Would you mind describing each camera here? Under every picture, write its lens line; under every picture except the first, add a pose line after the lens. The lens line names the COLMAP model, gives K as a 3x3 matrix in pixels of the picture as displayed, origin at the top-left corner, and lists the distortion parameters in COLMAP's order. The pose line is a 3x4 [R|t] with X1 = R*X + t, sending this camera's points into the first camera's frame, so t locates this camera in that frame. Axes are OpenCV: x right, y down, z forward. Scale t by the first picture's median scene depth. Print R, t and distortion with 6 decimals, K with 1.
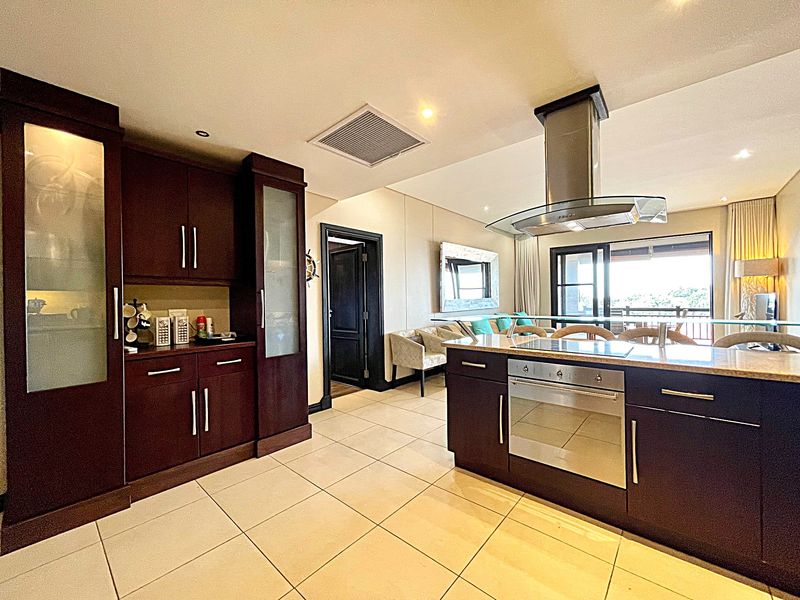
lens RADIAL K [[322.6, 0, 398.2], [0, 322.6, 300.0], [0, 0, 1]] dist [-0.001040, -0.000252]
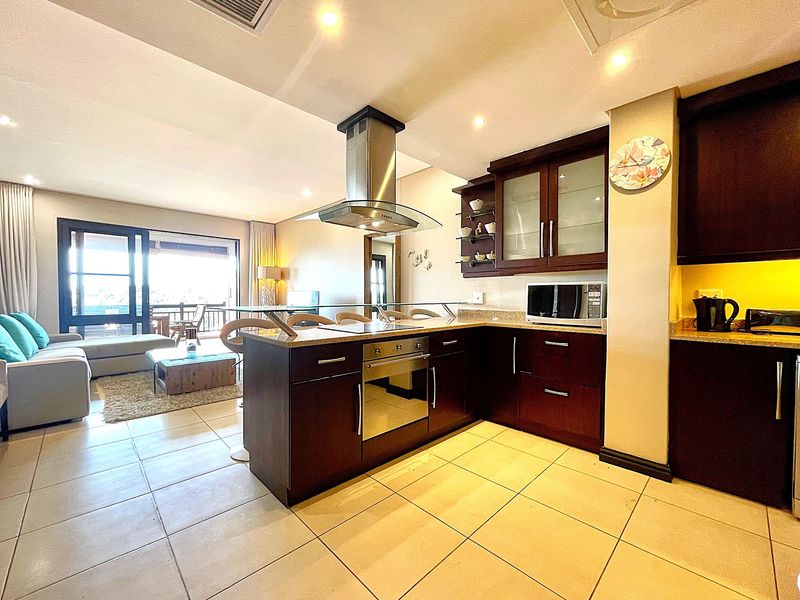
lens RADIAL K [[330.5, 0, 406.9], [0, 330.5, 301.8], [0, 0, 1]] dist [-0.000634, -0.000069]
pose [[0.068440, -0.000773, 0.997655, -0.365185], [-0.003822, 0.999992, 0.001037, 0.027658], [-0.997648, -0.003884, 0.068437, 0.448542]]
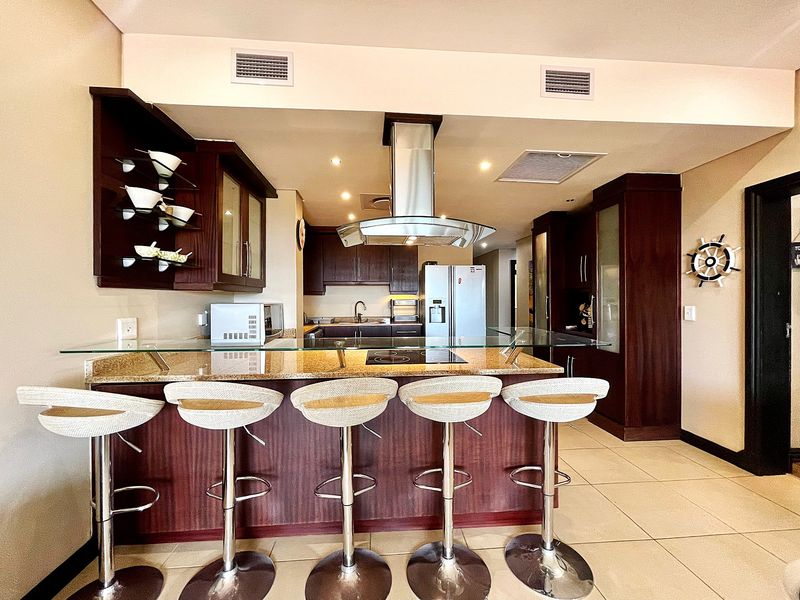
lens RADIAL K [[322.6, 0, 398.2], [0, 322.6, 300.0], [0, 0, 1]] dist [-0.001040, -0.000252]
pose [[-0.700162, 0.022515, -0.713629, 0.750962], [0.016826, 0.999745, 0.015034, -0.031186], [0.713786, -0.001481, -0.700362, 0.967308]]
